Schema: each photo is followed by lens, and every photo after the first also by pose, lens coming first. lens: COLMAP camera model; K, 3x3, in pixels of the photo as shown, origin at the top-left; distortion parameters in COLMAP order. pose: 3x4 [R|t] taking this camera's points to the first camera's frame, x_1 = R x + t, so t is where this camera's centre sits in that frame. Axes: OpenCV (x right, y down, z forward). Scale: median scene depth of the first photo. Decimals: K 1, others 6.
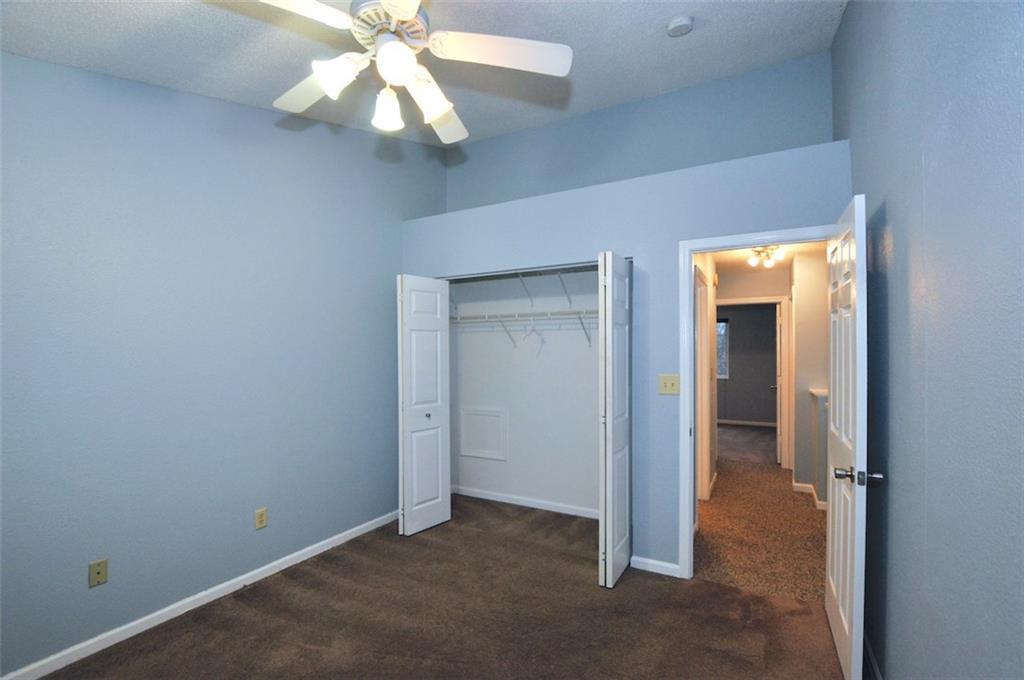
lens RADIAL K [[450.4, 0, 516.9], [0, 450.4, 345.8], [0, 0, 1]] dist [-0.035294, 0.006800]
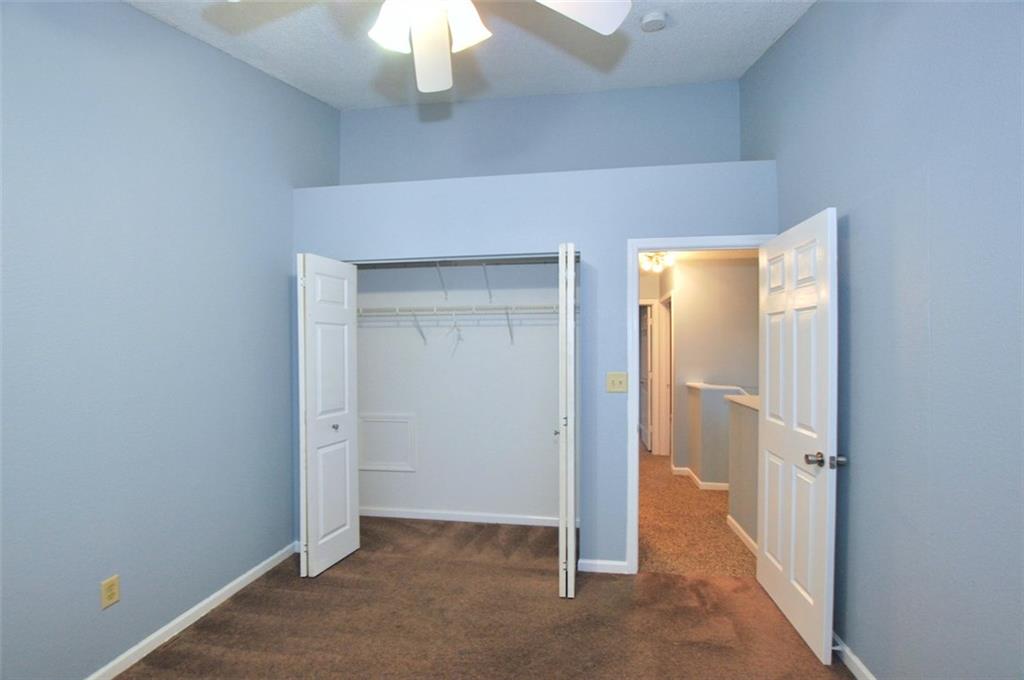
lens RADIAL K [[450.4, 0, 515.6], [0, 450.4, 345.5], [0, 0, 1]] dist [-0.035294, 0.006800]
pose [[0.936506, 0.002591, 0.350642, -0.227346], [-0.003793, 0.999989, 0.002741, 0.002860], [-0.350631, -0.003897, 0.936506, 0.147663]]
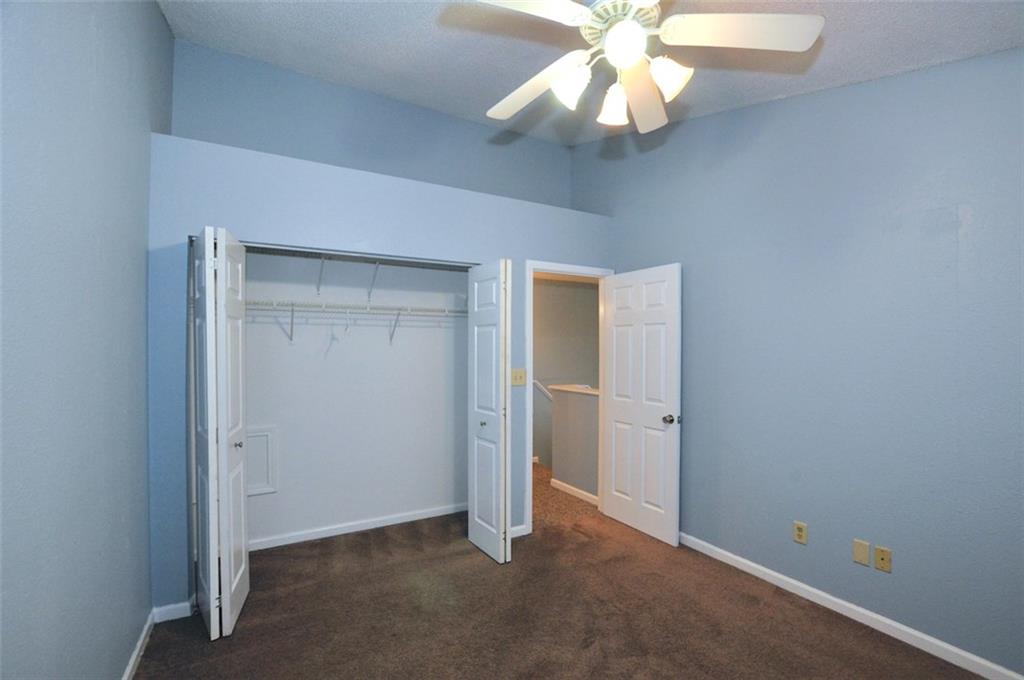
lens RADIAL K [[450.4, 0, 515.0], [0, 450.4, 346.4], [0, 0, 1]] dist [-0.035294, 0.006800]
pose [[0.514379, 0.008820, 0.857517, -0.715469], [-0.009774, 0.999942, -0.004423, 0.009204], [-0.857507, -0.006106, 0.514436, 0.397545]]
